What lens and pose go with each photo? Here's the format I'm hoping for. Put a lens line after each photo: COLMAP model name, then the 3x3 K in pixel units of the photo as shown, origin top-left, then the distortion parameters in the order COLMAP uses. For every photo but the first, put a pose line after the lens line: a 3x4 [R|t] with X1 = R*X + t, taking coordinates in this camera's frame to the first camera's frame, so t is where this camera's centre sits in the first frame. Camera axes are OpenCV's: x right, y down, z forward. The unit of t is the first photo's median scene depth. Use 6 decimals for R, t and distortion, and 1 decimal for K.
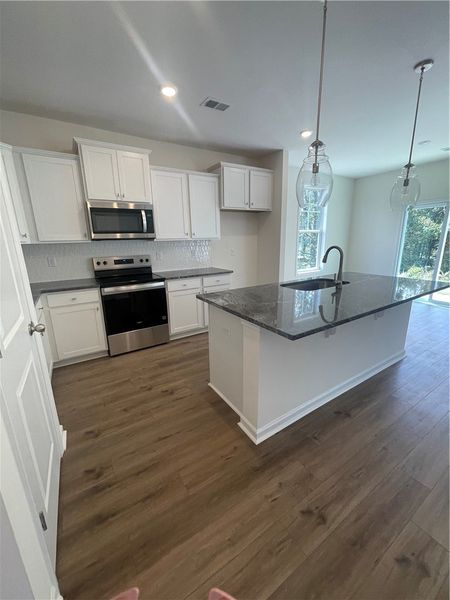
lens RADIAL K [[241.9, 0, 222.7], [0, 241.9, 299.1], [0, 0, 1]] dist [0.002934, 0.000095]
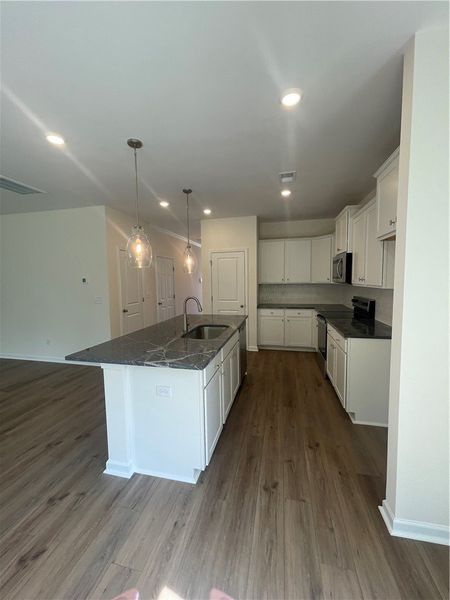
lens RADIAL K [[241.9, 0, 226.6], [0, 241.9, 298.2], [0, 0, 1]] dist [0.002934, 0.000095]
pose [[-0.707610, 0.080652, -0.701986, 0.875009], [-0.147540, 0.954702, 0.258409, -0.400857], [0.691028, 0.286424, -0.663657, 1.415178]]
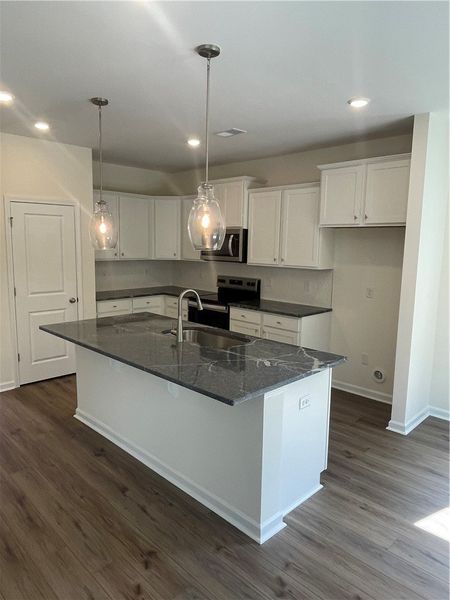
lens RADIAL K [[407.0, 0, 218.9], [0, 407.0, 300.4], [0, 0, 1]] dist [-0.009938, -0.005231]
pose [[0.216758, 0.156540, -0.963593, 1.313860], [-0.258768, 0.960965, 0.097904, -0.249005], [0.941305, 0.228126, 0.248805, 0.574625]]
